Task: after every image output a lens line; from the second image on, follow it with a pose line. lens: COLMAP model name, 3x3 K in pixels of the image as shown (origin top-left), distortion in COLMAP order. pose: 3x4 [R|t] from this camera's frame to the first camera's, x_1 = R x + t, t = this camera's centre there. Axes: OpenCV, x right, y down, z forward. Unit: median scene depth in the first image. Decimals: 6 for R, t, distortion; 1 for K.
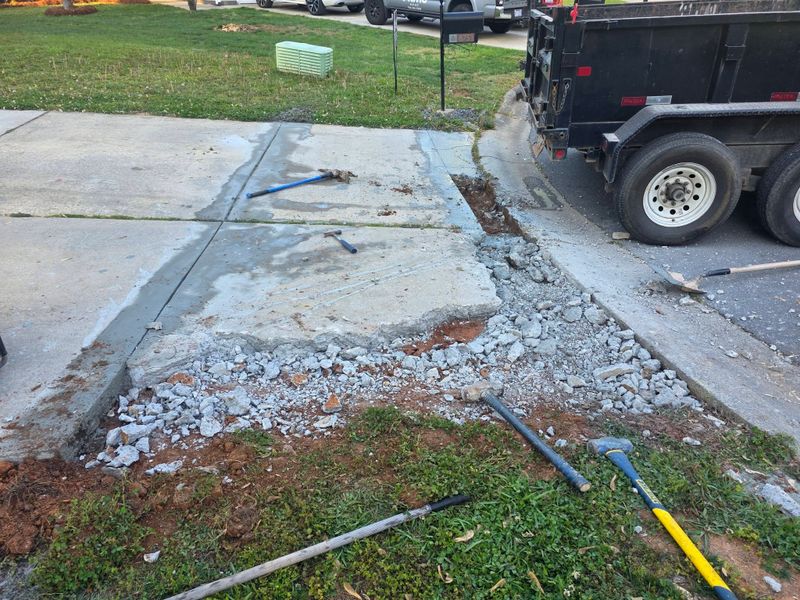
lens RADIAL K [[524.7, 0, 397.6], [0, 524.7, 303.5], [0, 0, 1]] dist [0.088725, -0.078575]
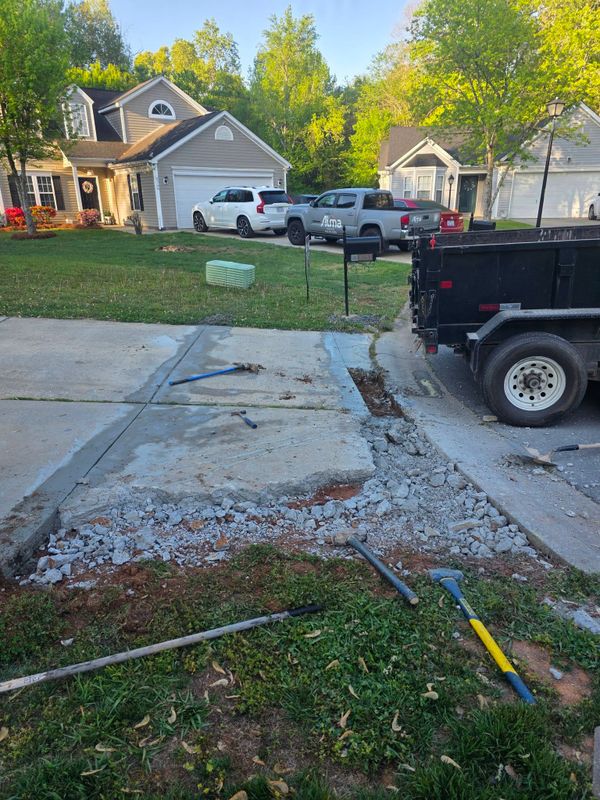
lens RADIAL K [[524.7, 0, 300.0], [0, 524.7, 400.0], [0, 0, 1]] dist [0.088725, -0.078575]
pose [[0.999051, 0.006089, -0.043121, 0.074269], [-0.014228, 0.981473, -0.191071, 0.069419], [0.041159, 0.191503, 0.980629, -0.170520]]
